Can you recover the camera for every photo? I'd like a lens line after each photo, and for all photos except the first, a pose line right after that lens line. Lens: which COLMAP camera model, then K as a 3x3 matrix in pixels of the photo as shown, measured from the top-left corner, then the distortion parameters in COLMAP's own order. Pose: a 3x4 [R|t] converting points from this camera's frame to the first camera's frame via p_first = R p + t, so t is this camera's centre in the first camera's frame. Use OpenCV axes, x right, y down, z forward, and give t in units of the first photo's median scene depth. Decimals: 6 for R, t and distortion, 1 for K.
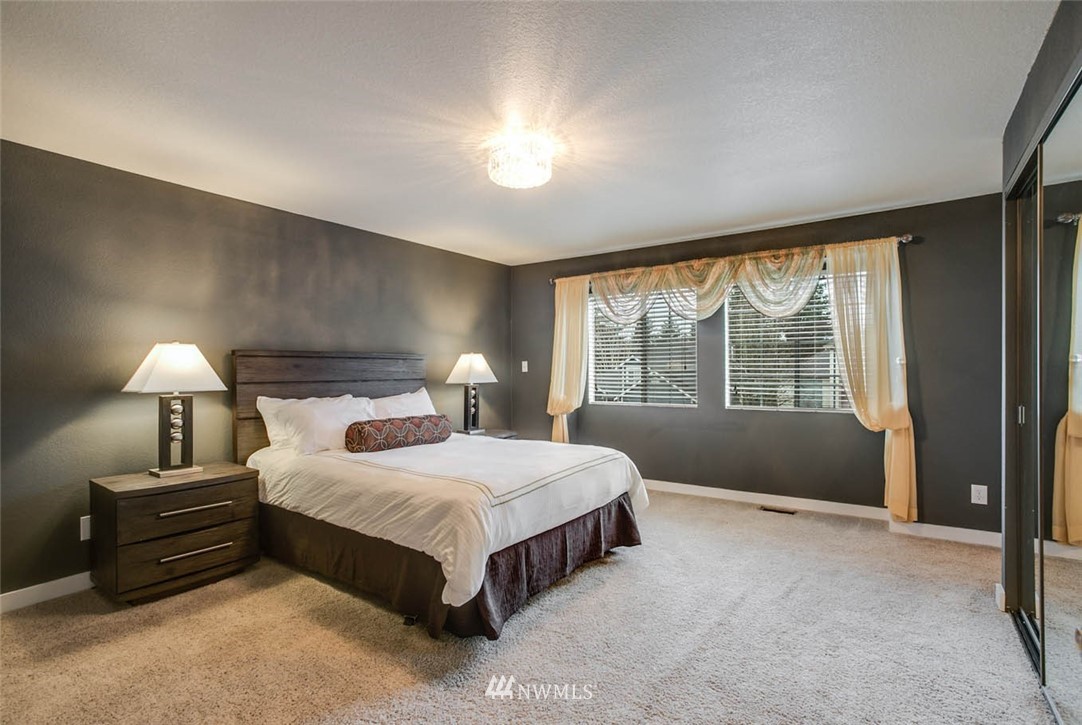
lens RADIAL K [[530.2, 0, 542.6], [0, 530.2, 377.9], [0, 0, 1]] dist [-0.003443, -0.000311]
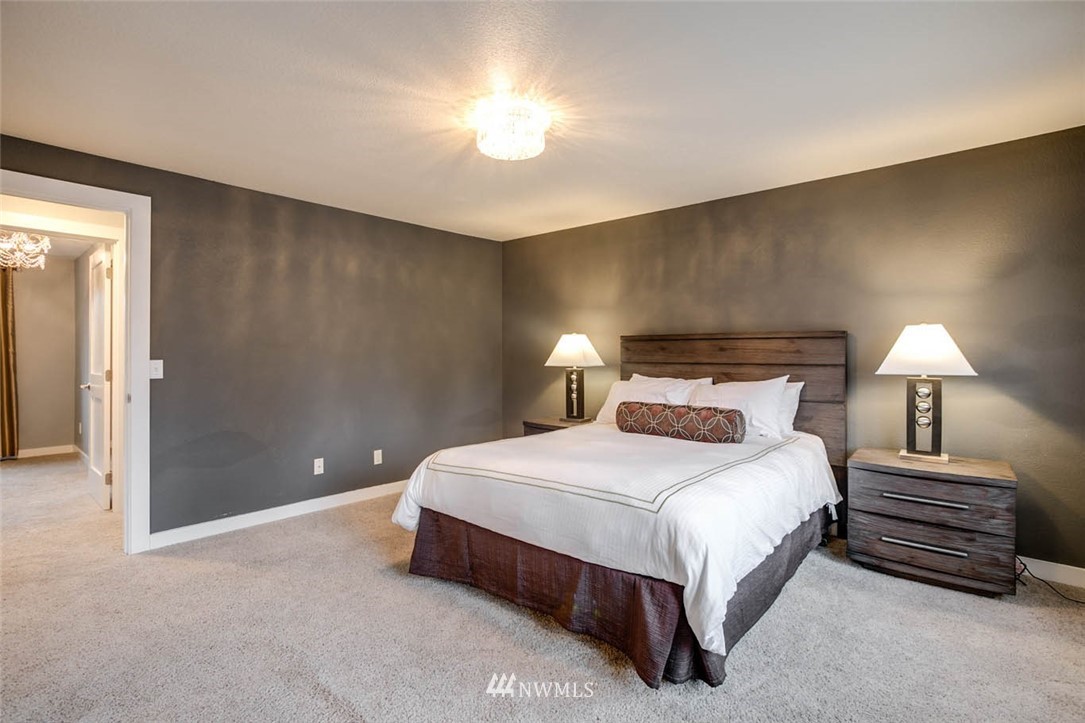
lens RADIAL K [[526.6, 0, 546.1], [0, 526.6, 359.2], [0, 0, 1]] dist [-0.057252, 0.027704]
pose [[-0.082209, 0.012119, -0.996541, 0.567656], [-0.013130, 0.999826, 0.013242, -0.010510], [0.996529, 0.014173, -0.082035, 0.751439]]
